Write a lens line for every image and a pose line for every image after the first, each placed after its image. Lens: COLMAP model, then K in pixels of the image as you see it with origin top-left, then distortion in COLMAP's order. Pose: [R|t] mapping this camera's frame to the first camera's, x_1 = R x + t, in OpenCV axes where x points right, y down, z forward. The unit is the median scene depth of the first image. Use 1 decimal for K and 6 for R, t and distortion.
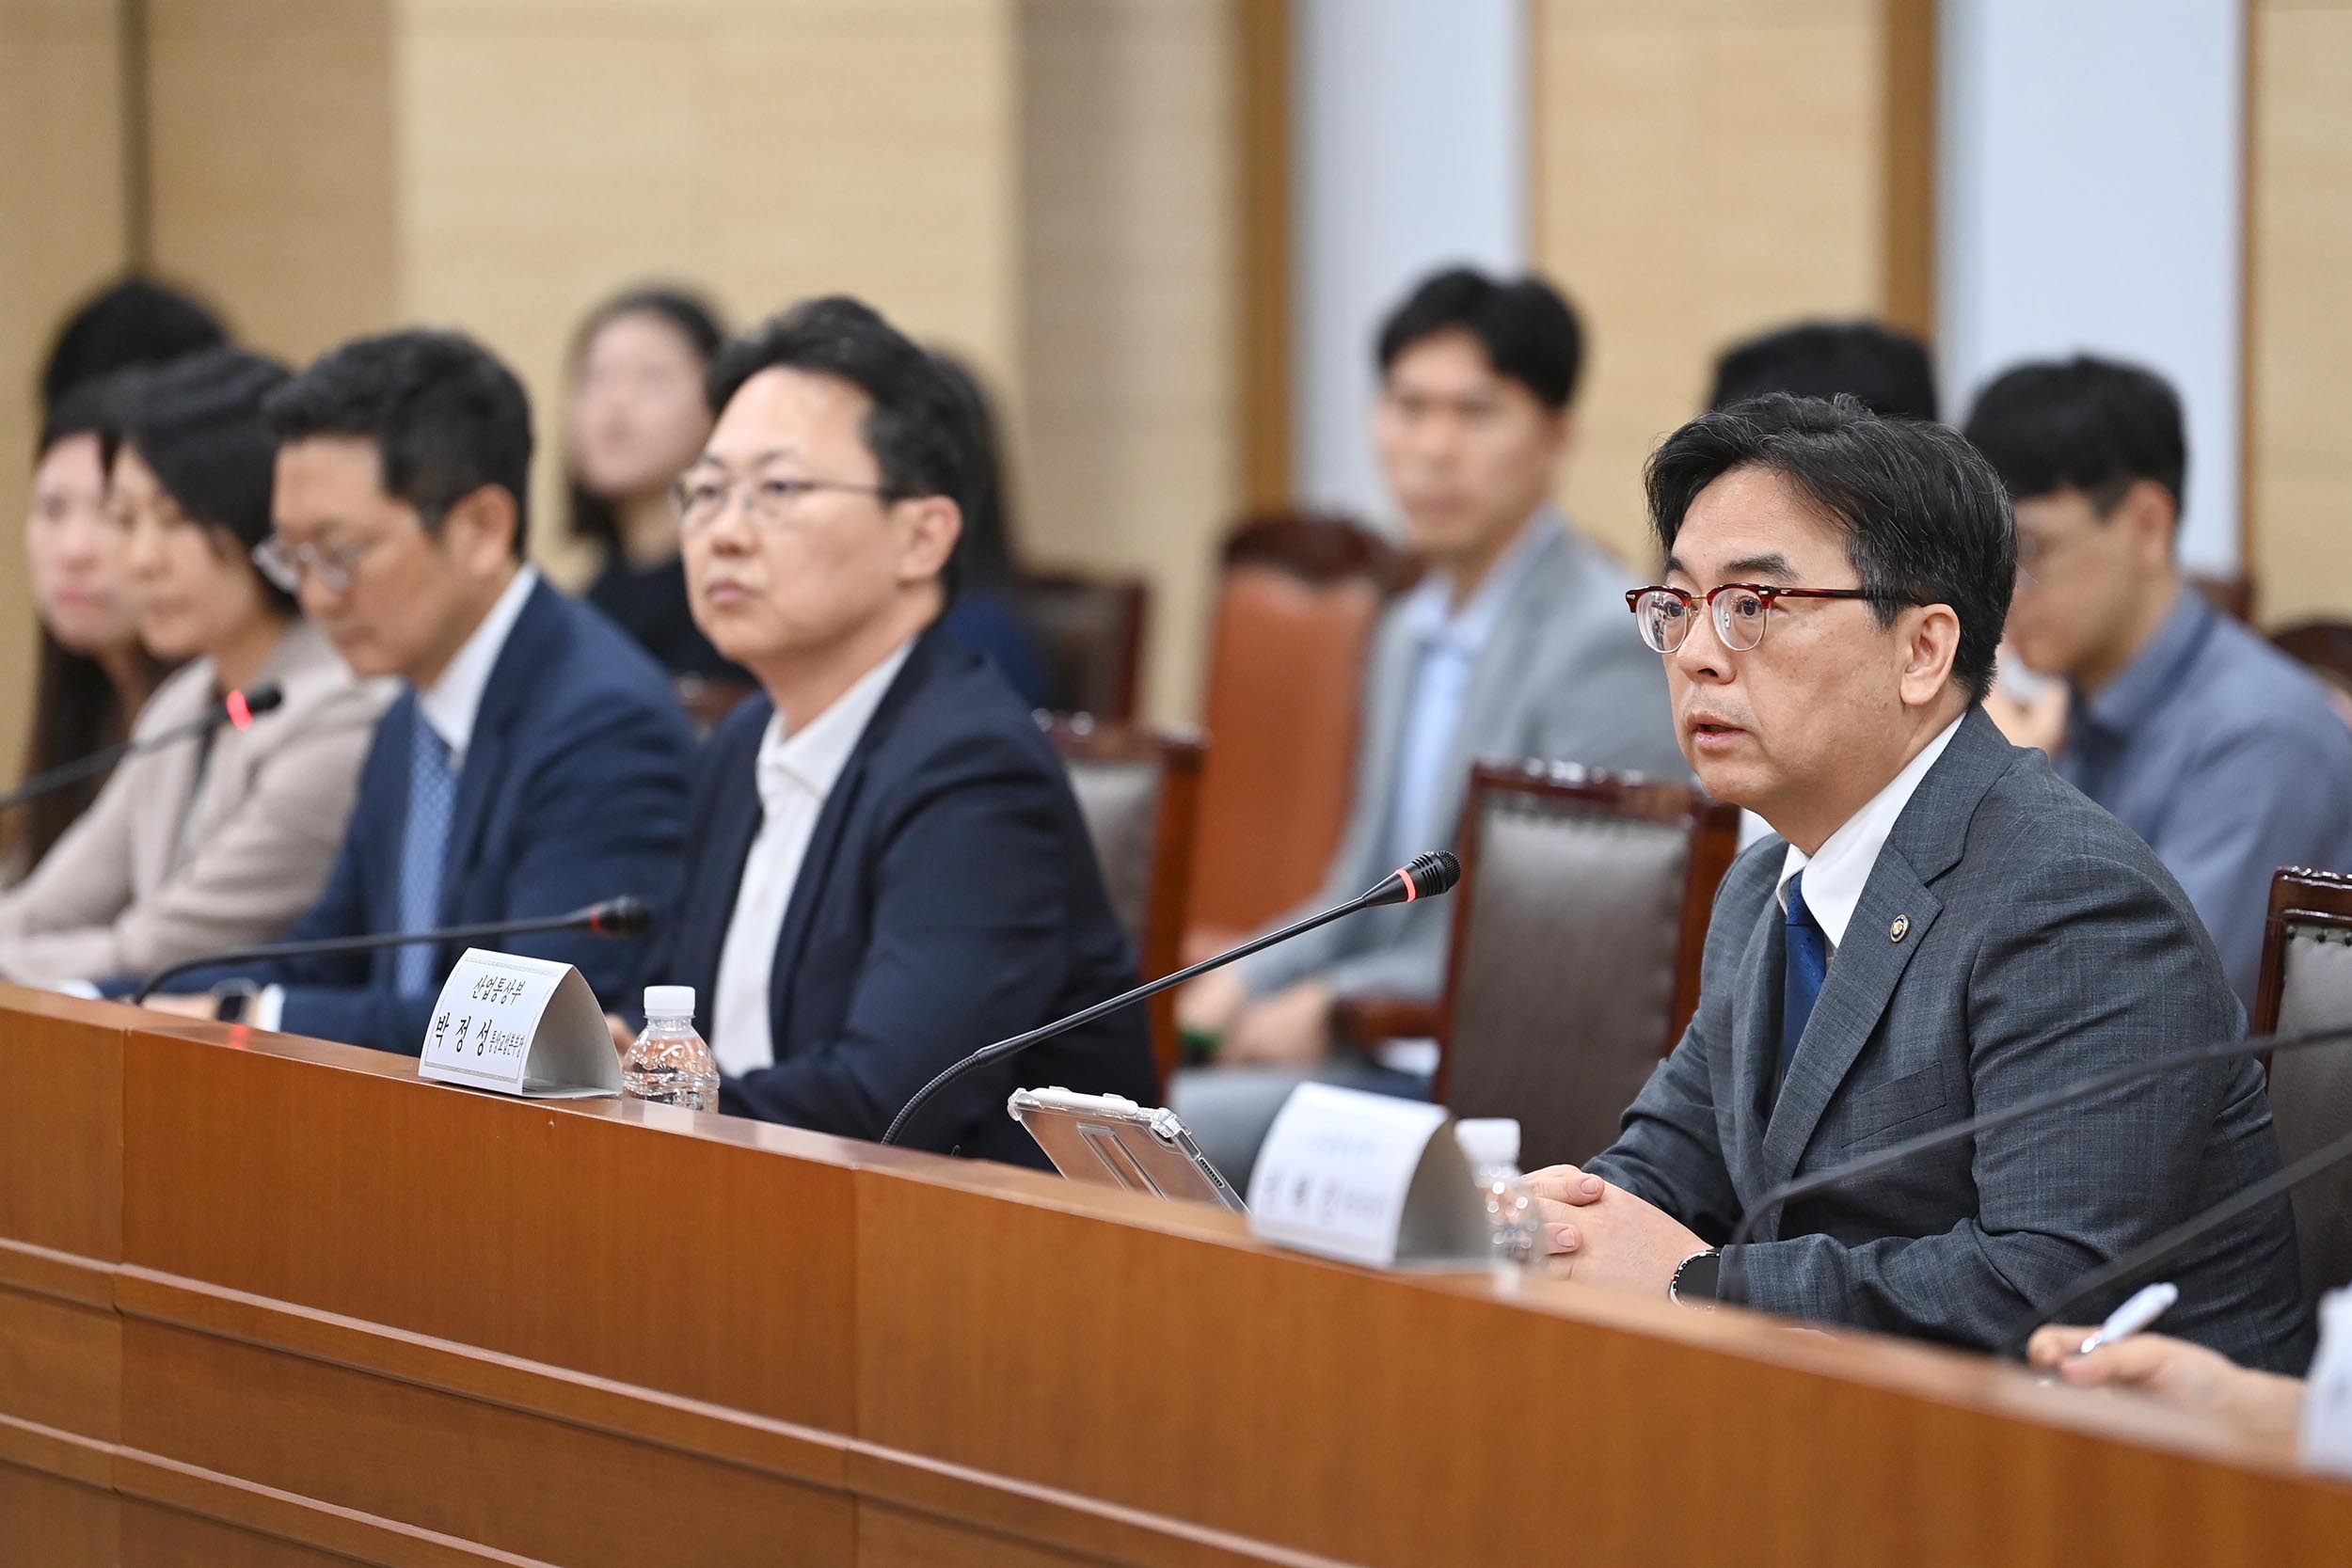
lens RADIAL K [[14766.6, 0, 1183.2], [0, 14766.6, 779.5], [0, 0, 1]] dist [3.753403, 0.000000]
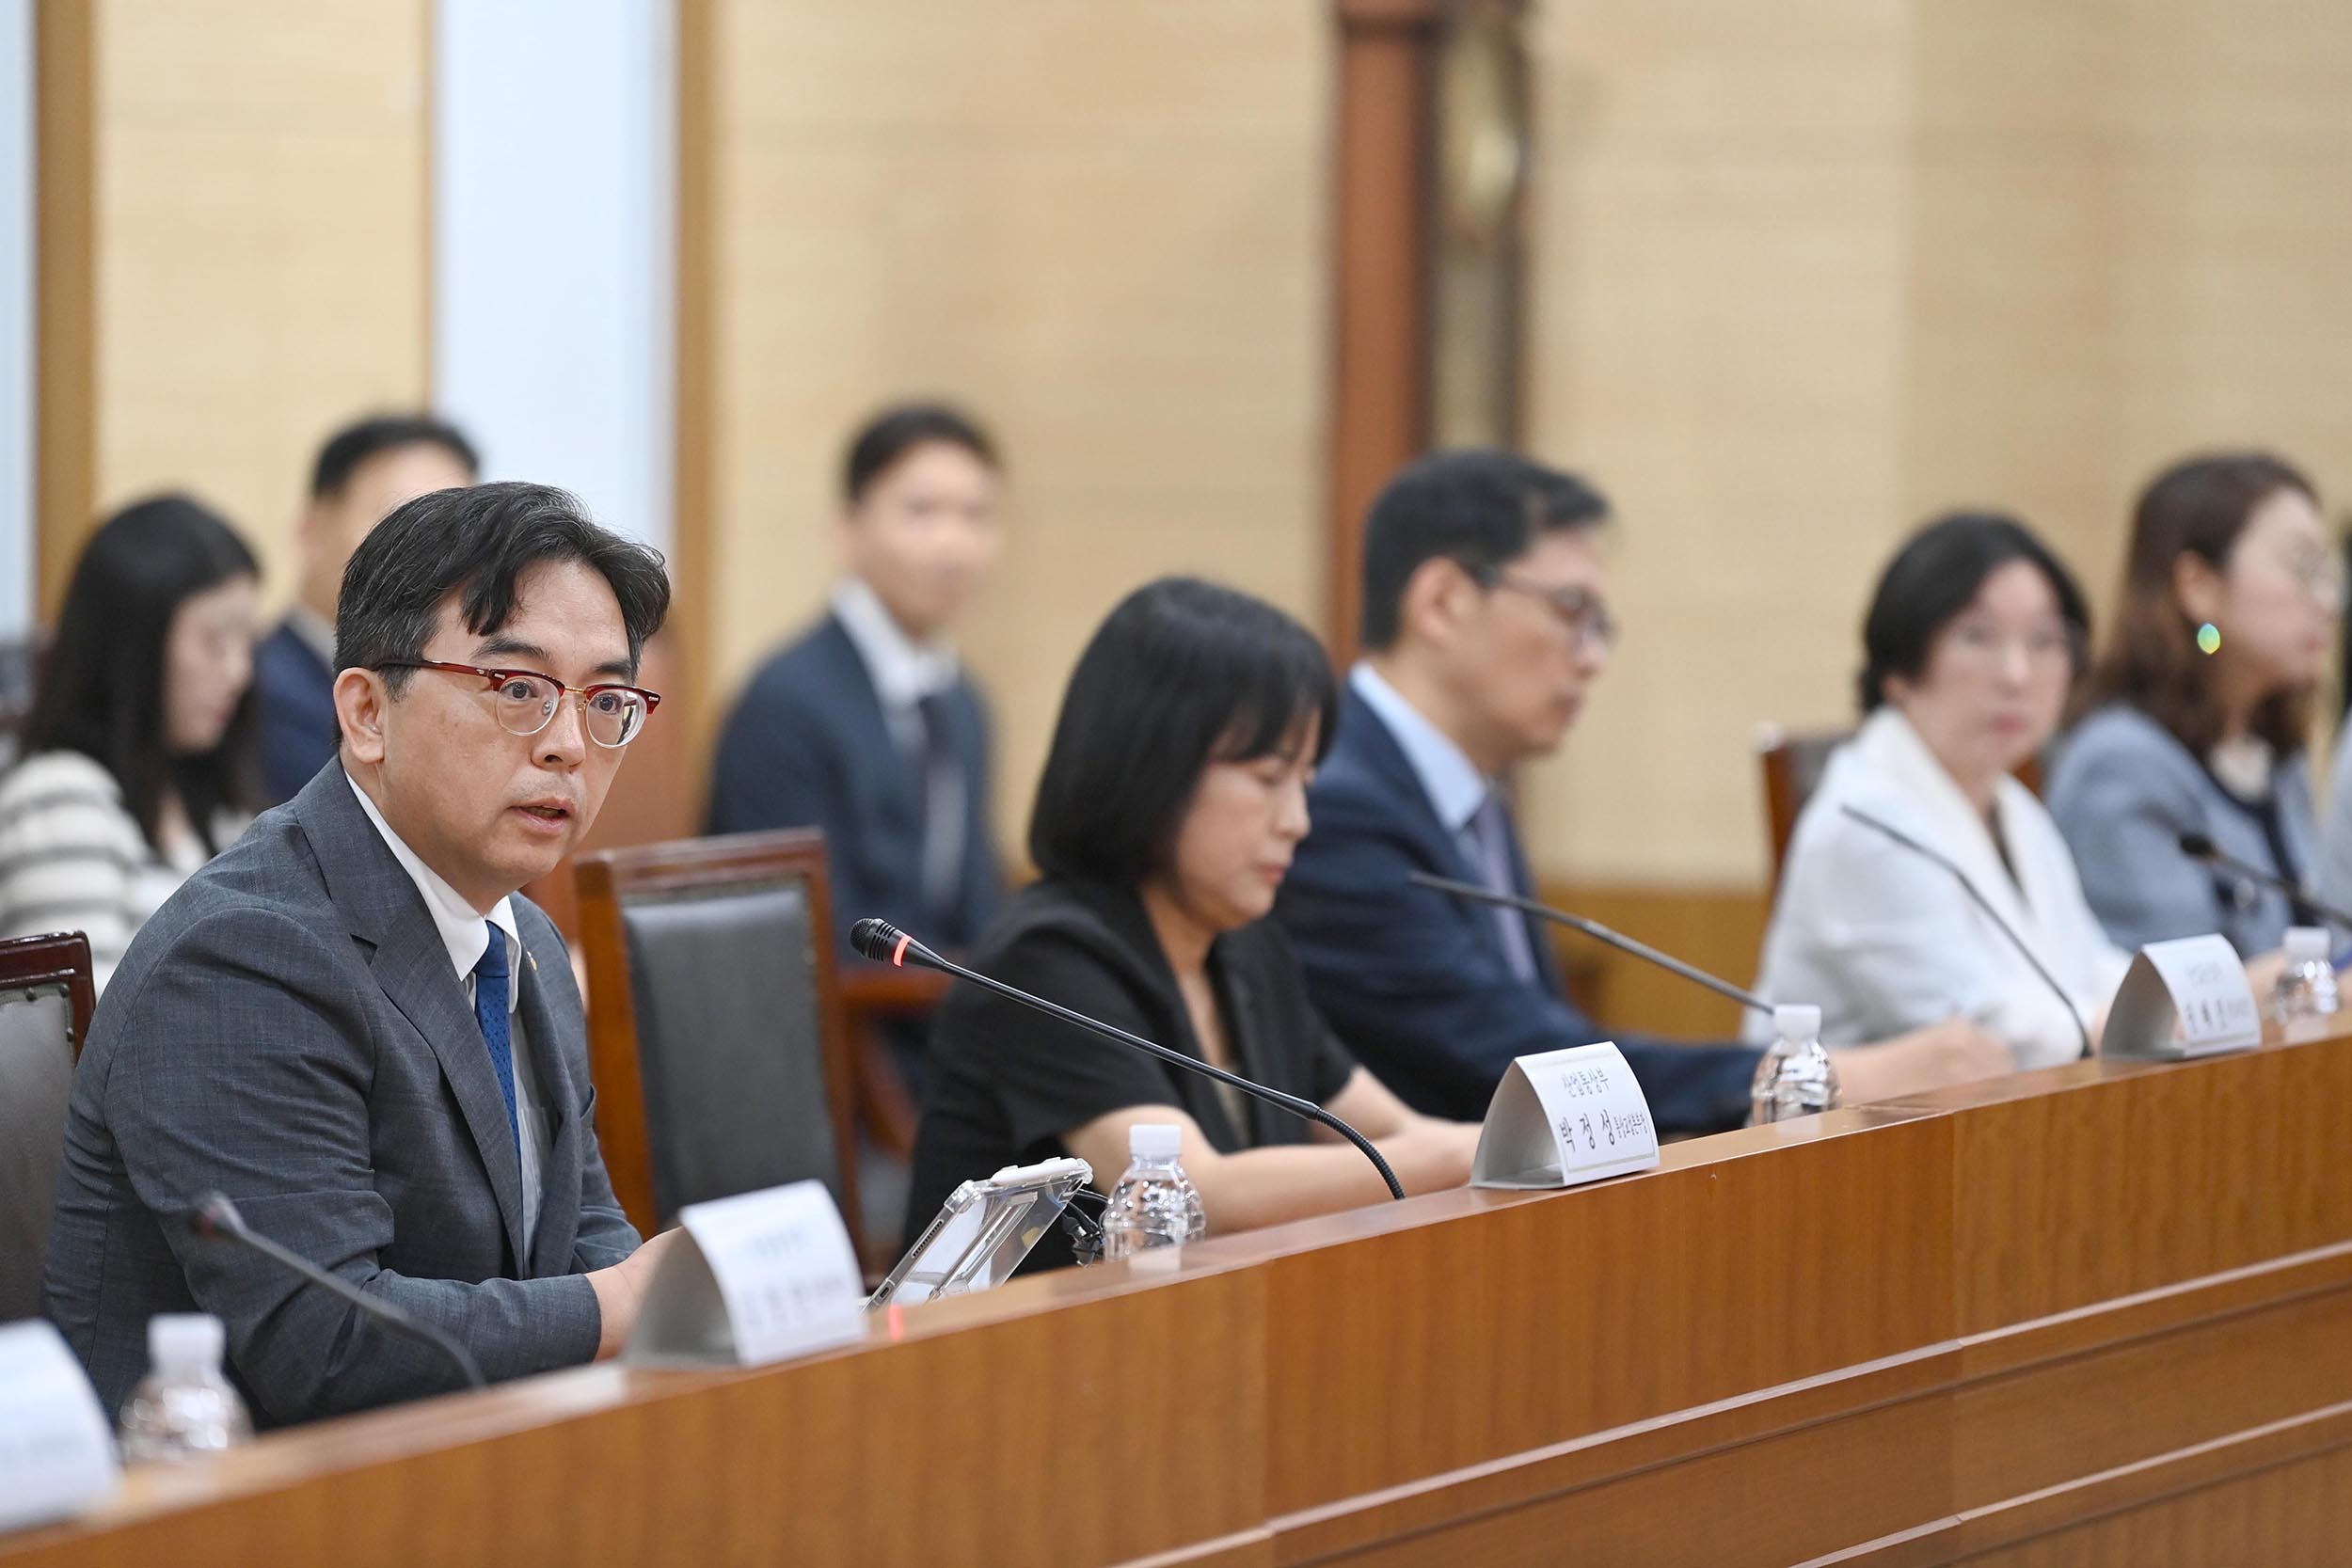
lens RADIAL K [[14766.6, 0, 1181.9], [0, 14766.6, 777.2], [0, 0, 1]] dist [3.753403, 0.000000]
pose [[-0.788411, -0.015261, 0.614959, -0.635707], [0.033489, 0.997145, 0.067679, -0.074528], [-0.614237, 0.073953, -0.785649, 1.793873]]
